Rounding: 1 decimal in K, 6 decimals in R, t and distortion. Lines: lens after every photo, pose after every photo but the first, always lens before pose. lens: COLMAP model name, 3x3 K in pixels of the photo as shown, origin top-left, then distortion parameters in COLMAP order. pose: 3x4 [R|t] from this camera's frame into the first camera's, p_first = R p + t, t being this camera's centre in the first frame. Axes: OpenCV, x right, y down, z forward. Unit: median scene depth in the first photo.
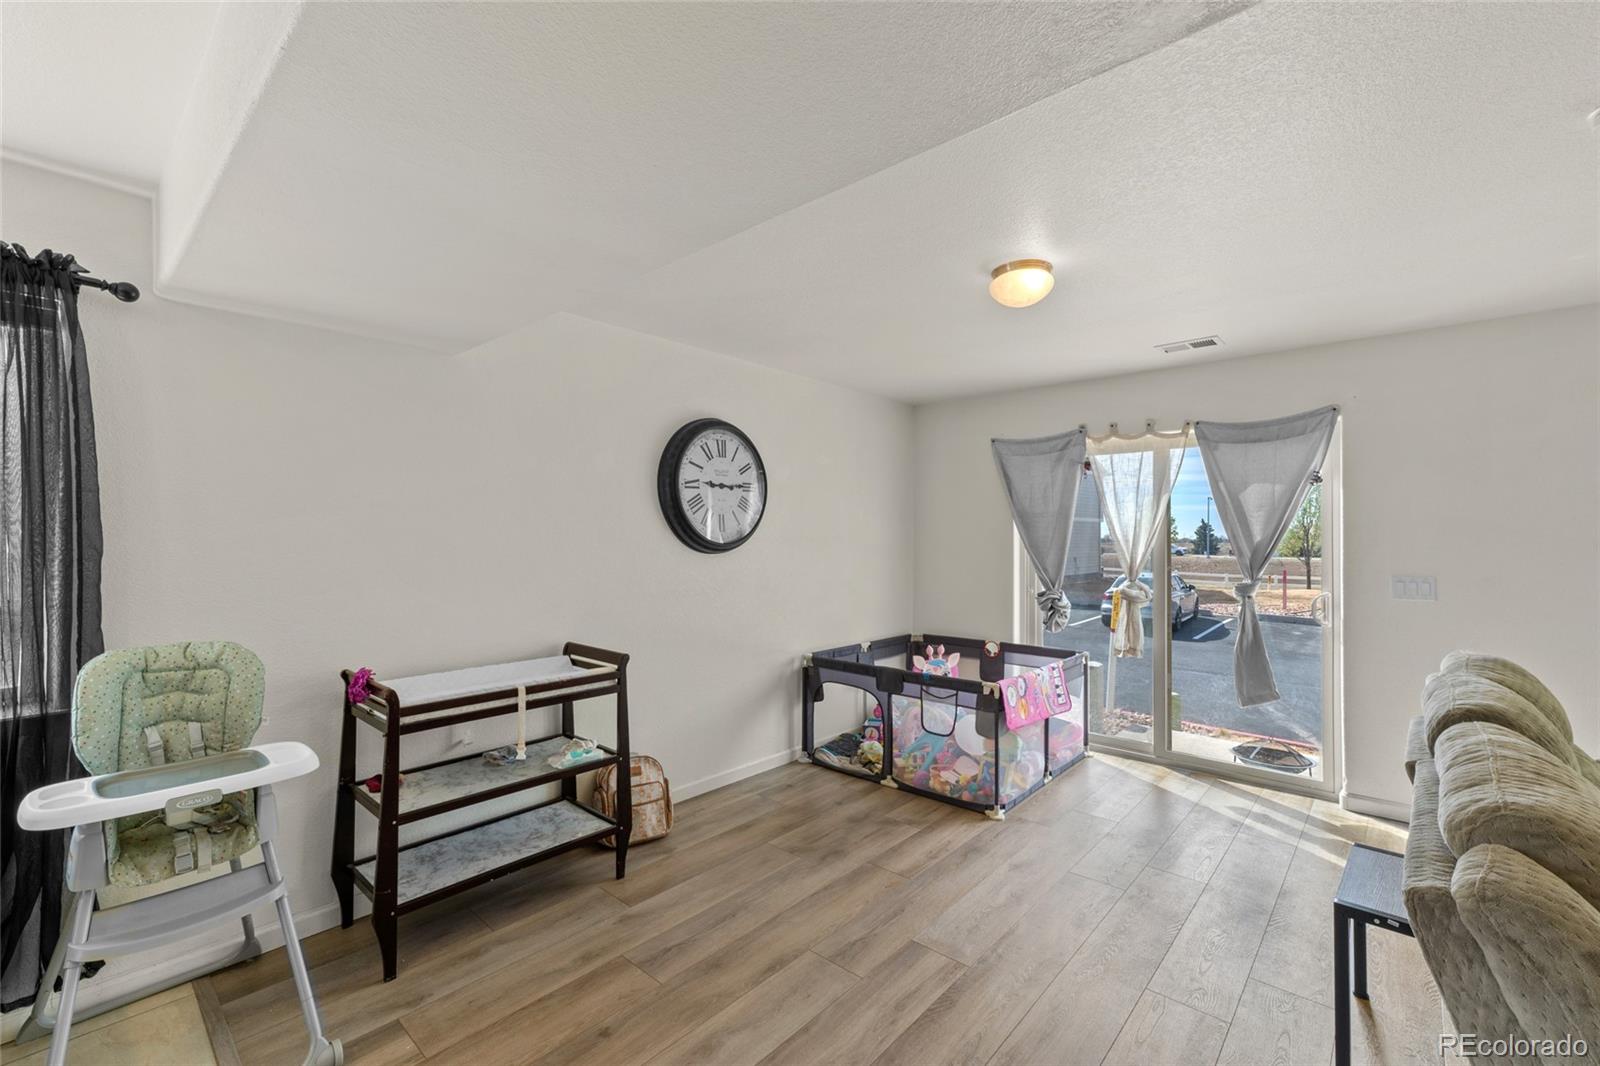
lens RADIAL K [[680.0, 0, 792.7], [0, 680.0, 541.9], [0, 0, 1]] dist [0.008218, -0.001453]
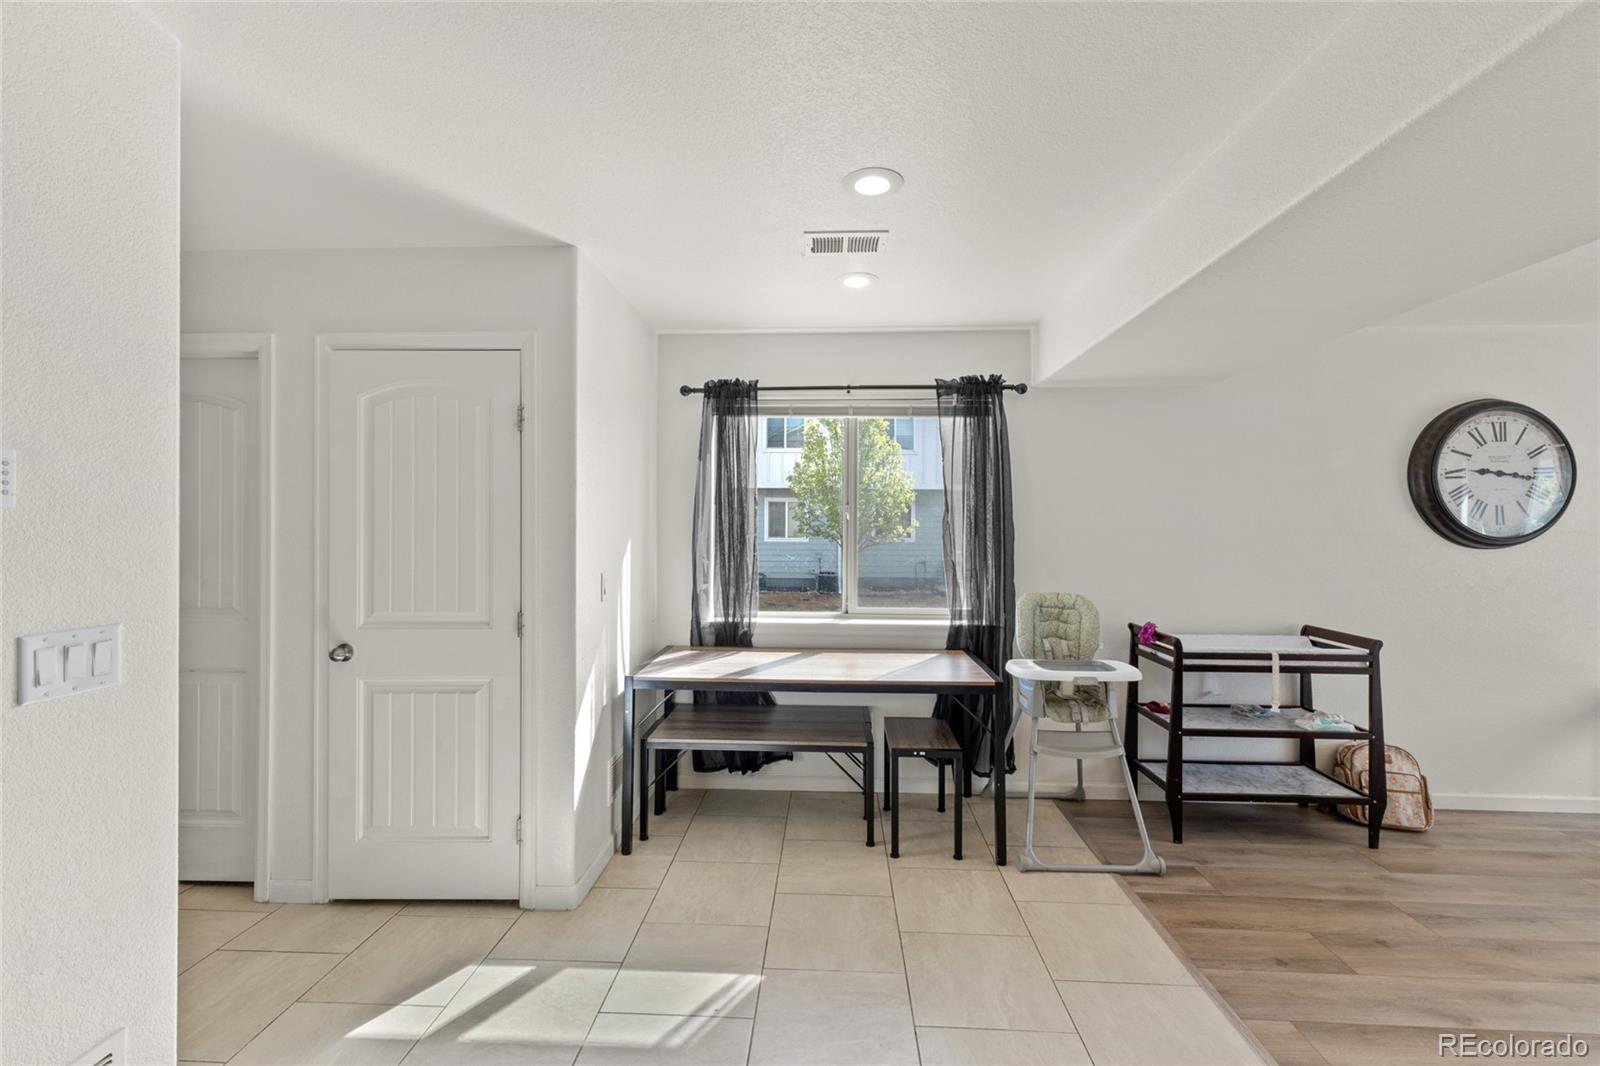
lens RADIAL K [[680.0, 0, 802.2], [0, 680.0, 525.4], [0, 0, 1]] dist [0.008218, -0.001453]
pose [[0.641499, -0.000574, -0.767124, -0.003170], [-0.007755, 0.999944, -0.007233, -0.000538], [0.767085, 0.010589, 0.641458, -0.428382]]
